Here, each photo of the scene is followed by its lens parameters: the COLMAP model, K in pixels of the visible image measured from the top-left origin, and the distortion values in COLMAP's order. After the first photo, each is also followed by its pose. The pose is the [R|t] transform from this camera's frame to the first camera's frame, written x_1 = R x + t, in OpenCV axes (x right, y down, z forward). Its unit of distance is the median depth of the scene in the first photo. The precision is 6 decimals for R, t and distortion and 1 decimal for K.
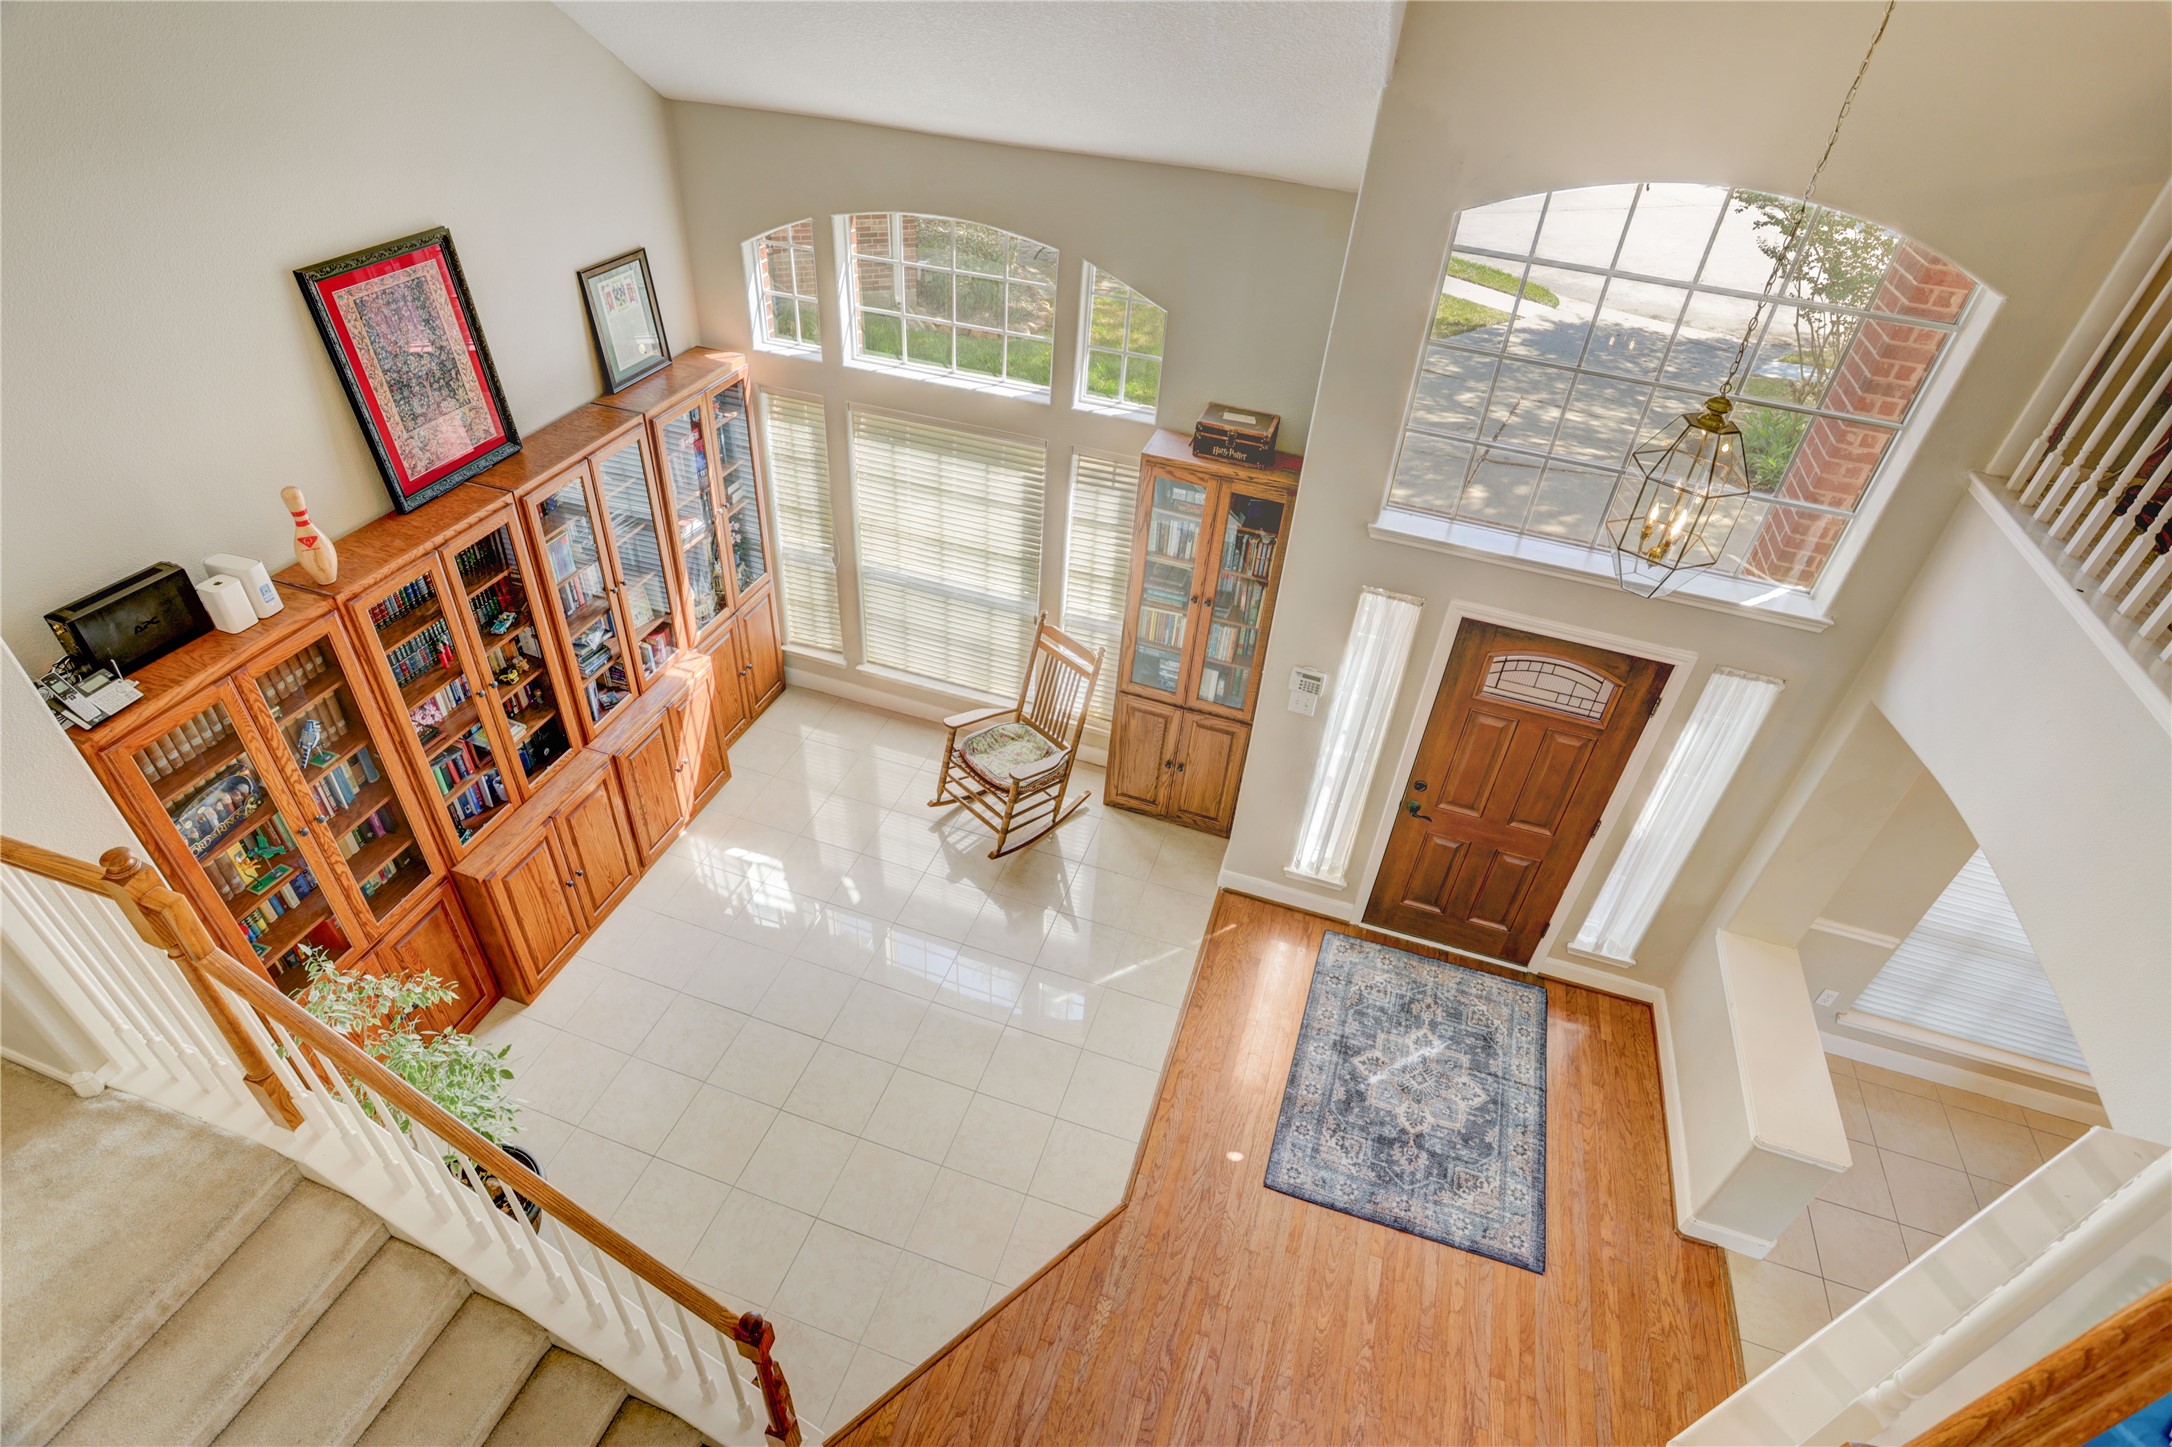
lens RADIAL K [[1071.1, 0, 1077.9], [0, 1071.1, 704.1], [0, 0, 1]] dist [-0.050715, 0.015367]
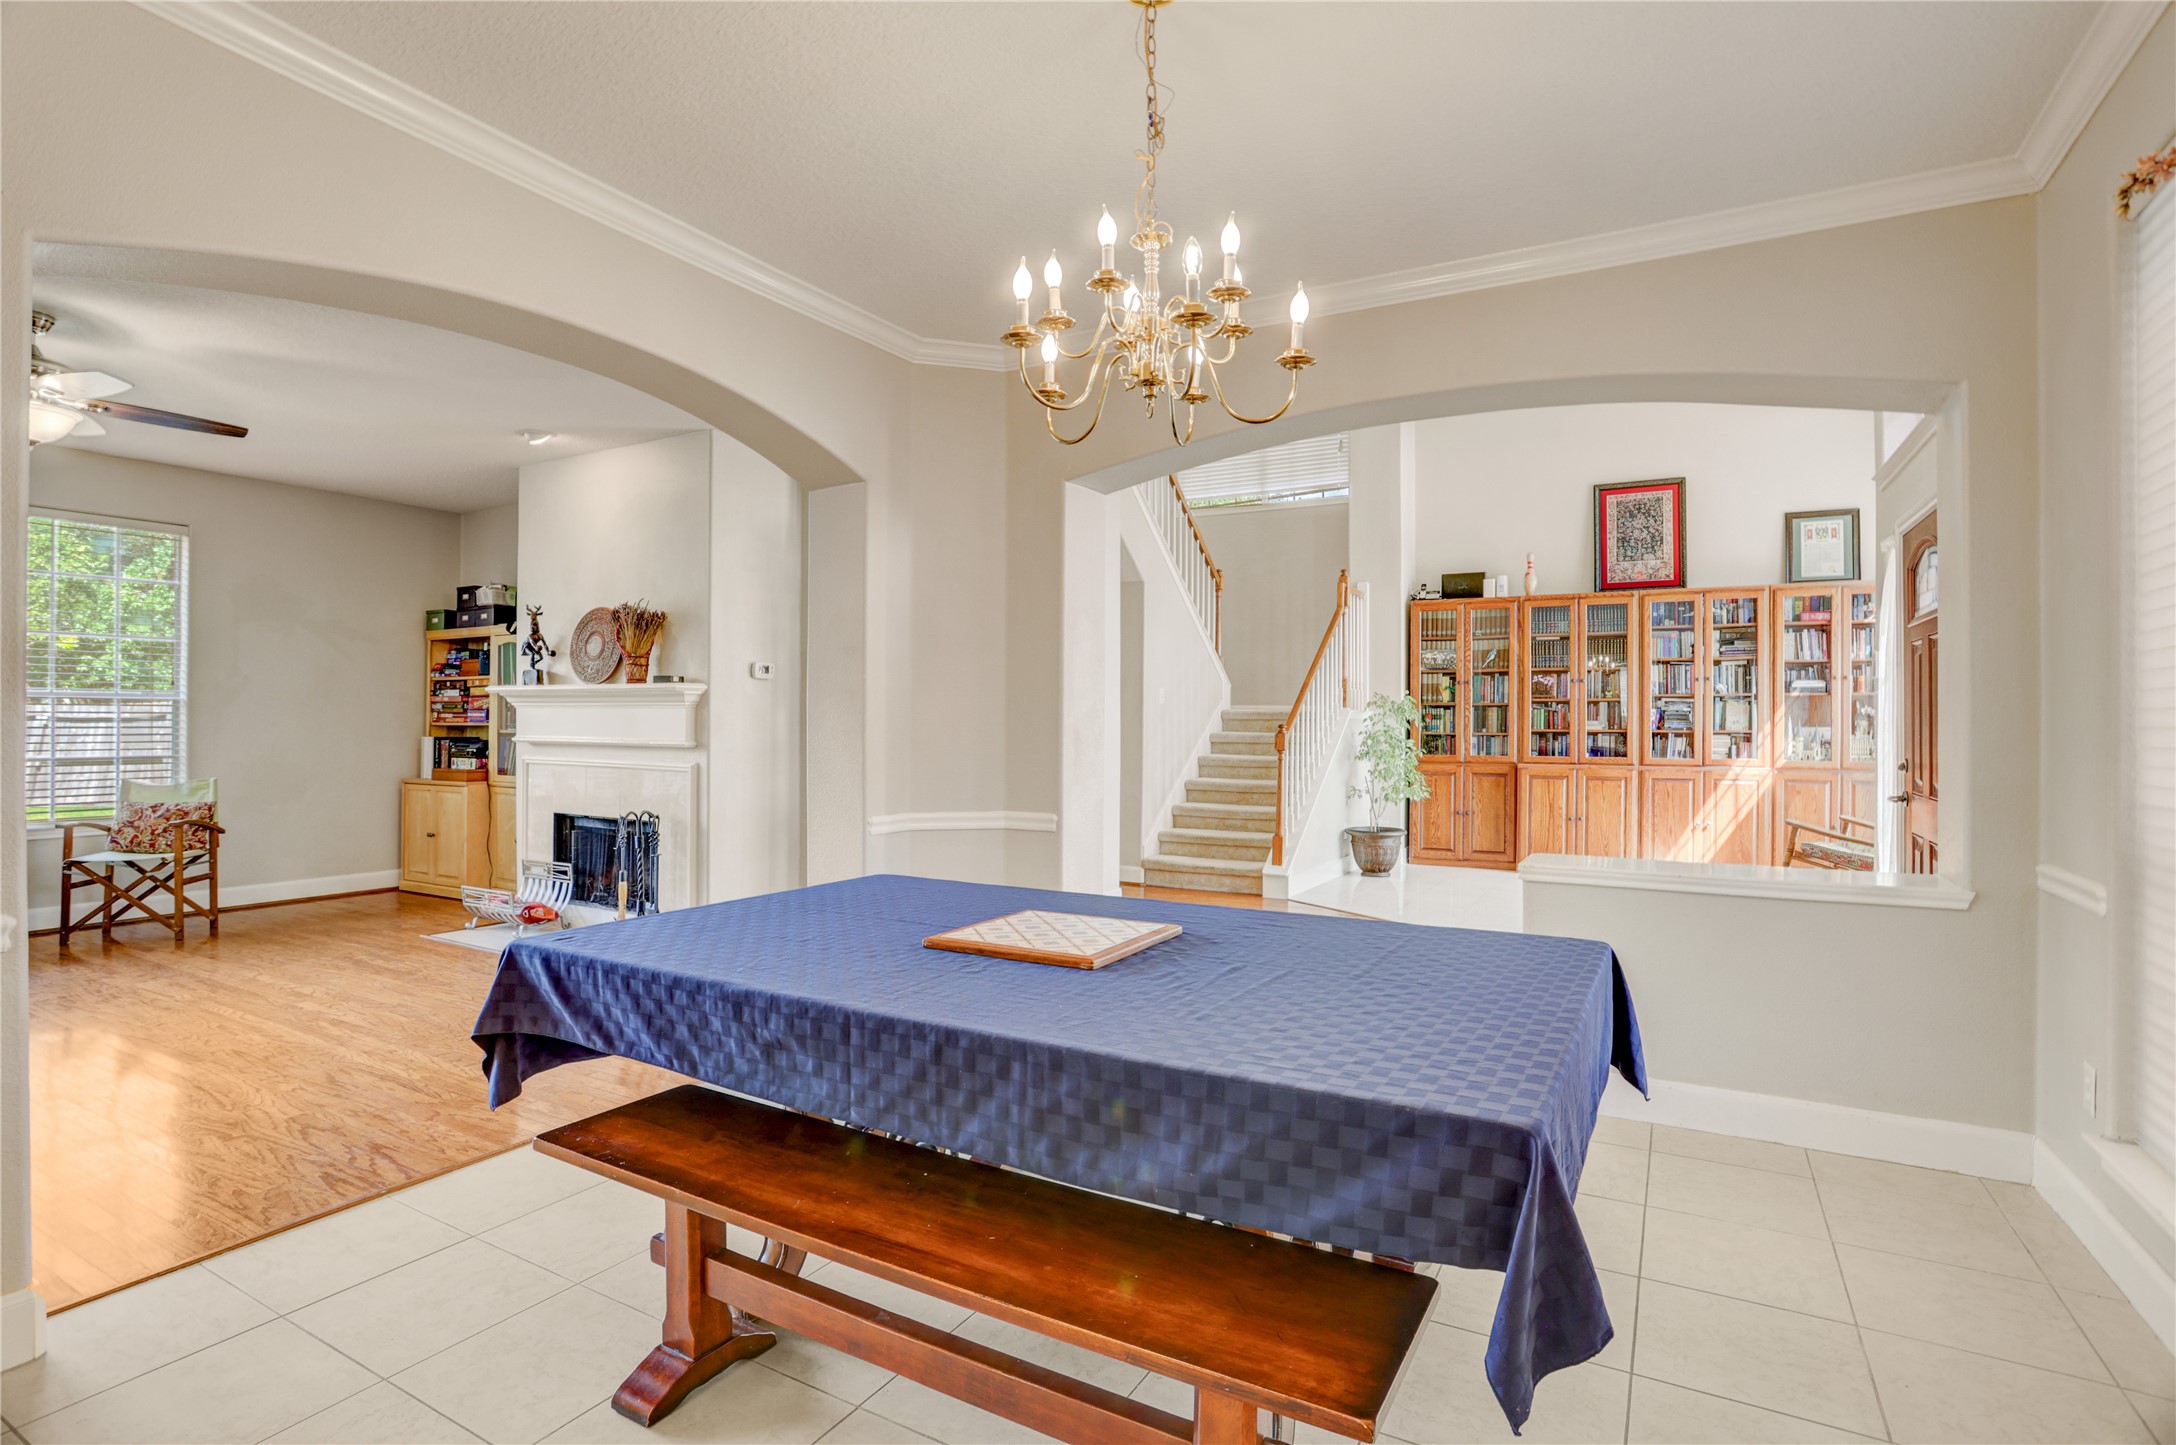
lens RADIAL K [[1073.1, 0, 1067.3], [0, 1073.1, 722.4], [0, 0, 1]] dist [-0.050715, 0.015367]
pose [[-0.201260, -0.062147, -0.977564, 1.231741], [-0.614950, 0.784826, 0.076711, 0.383503], [0.762450, 0.616593, -0.196172, 0.592150]]
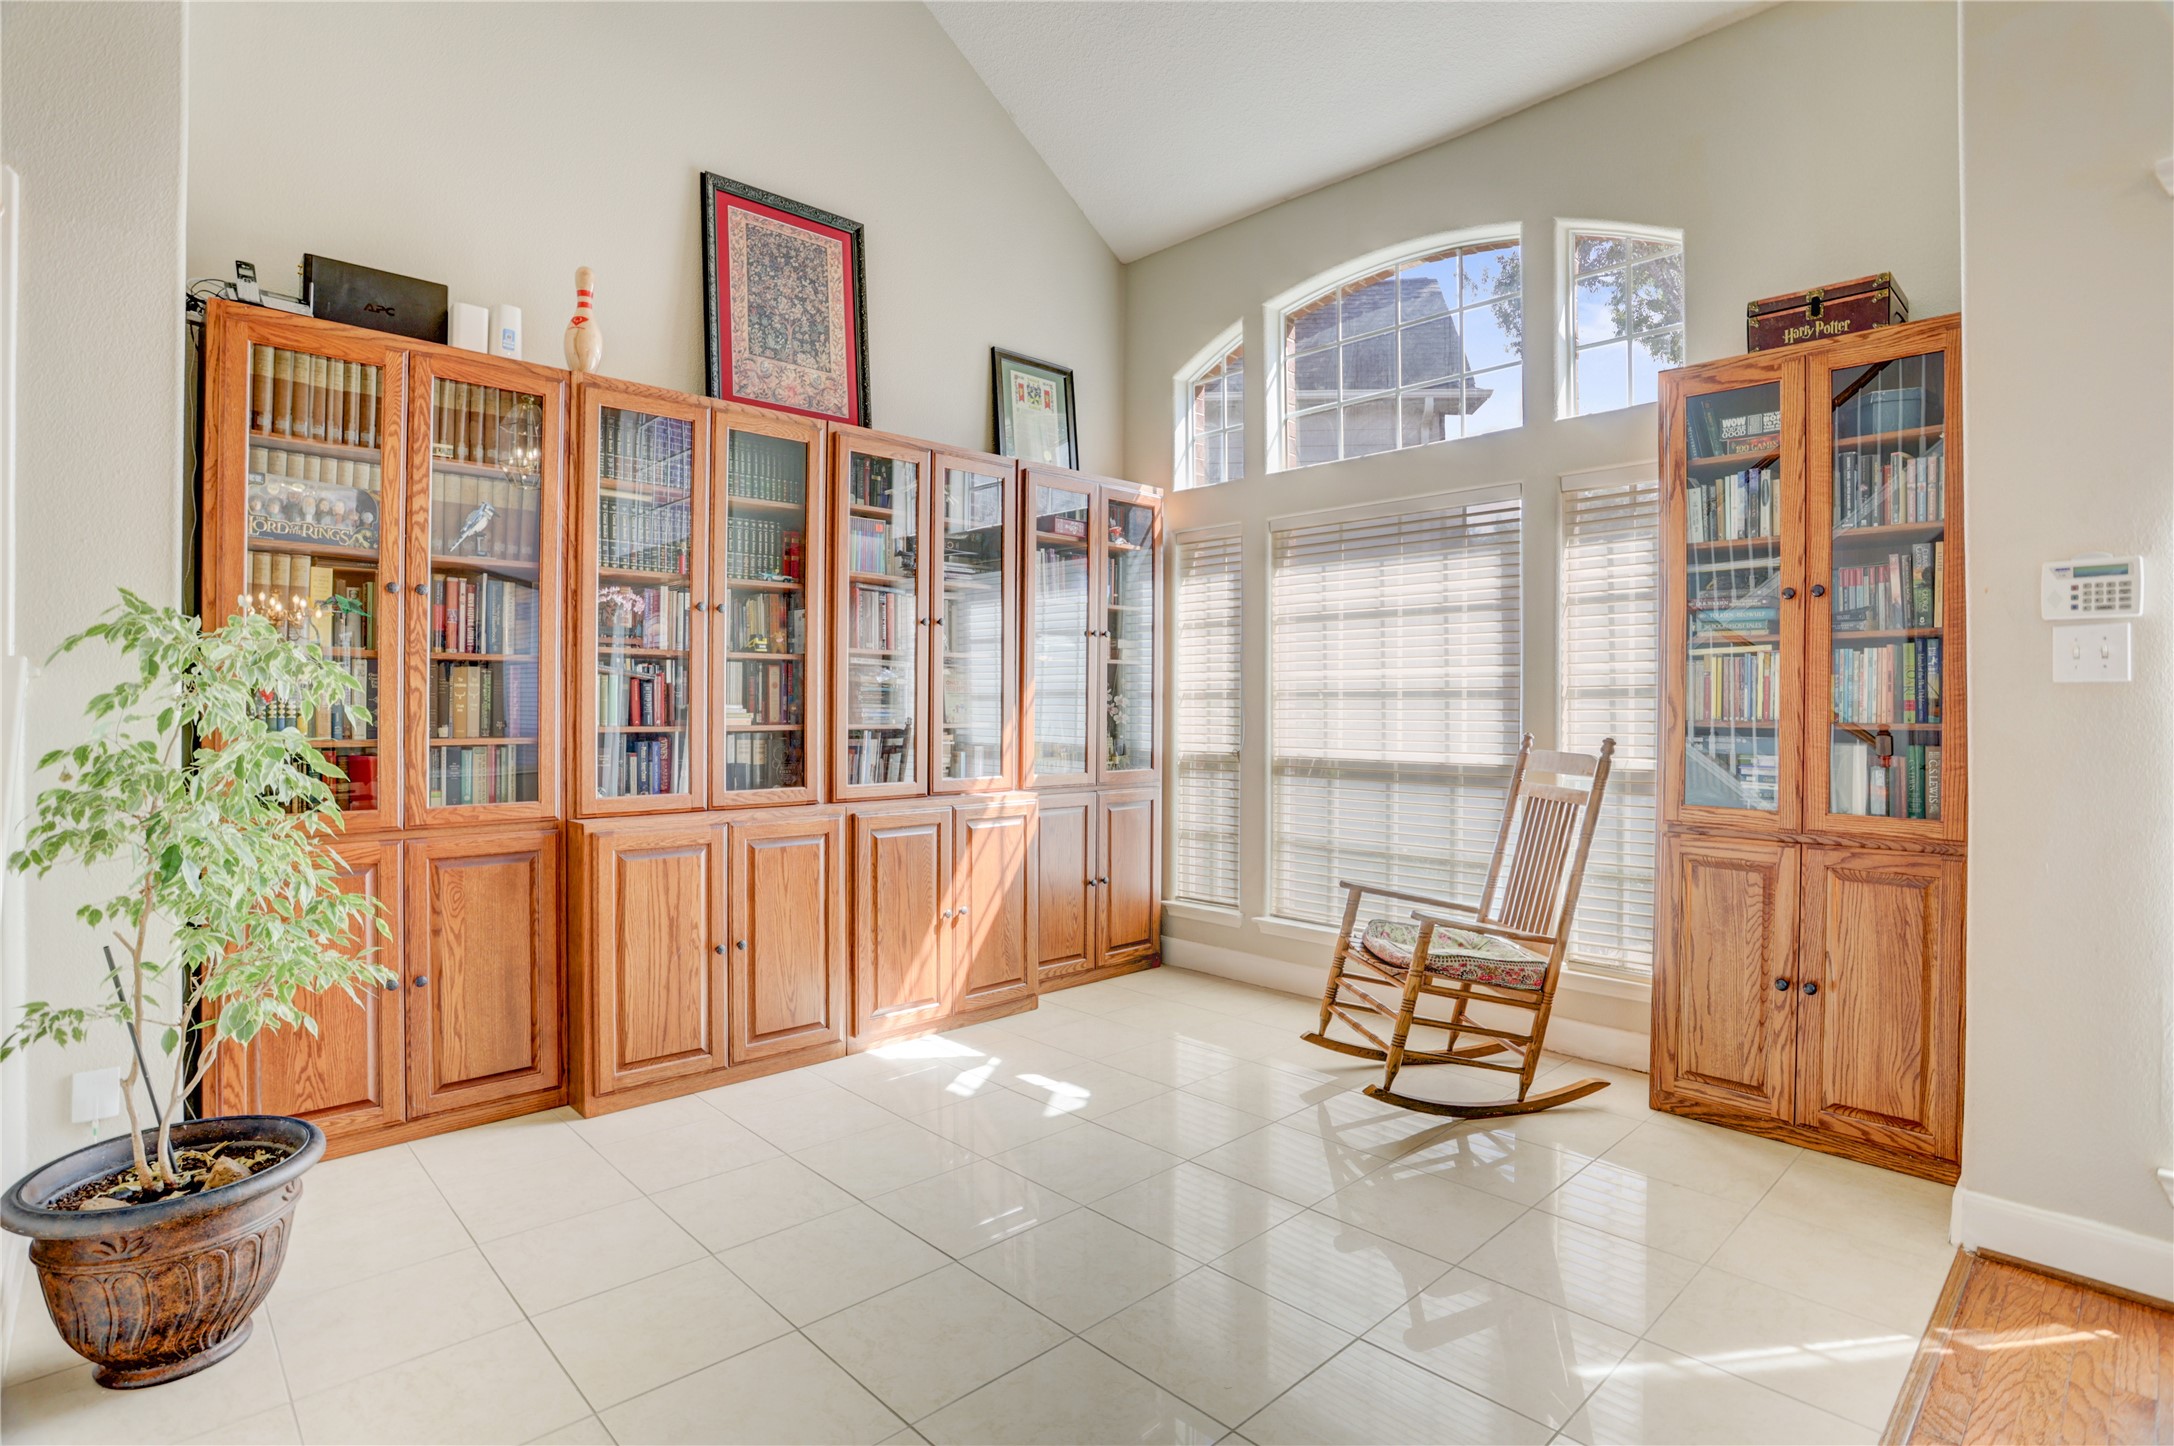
lens RADIAL K [[1072.1, 0, 1082.9], [0, 1072.1, 712.0], [0, 0, 1]] dist [-0.050715, 0.015367]
pose [[0.871802, -0.058465, -0.486356, 0.050852], [-0.258168, 0.788936, -0.557610, 0.343769], [0.416305, 0.611687, 0.672703, 0.518211]]
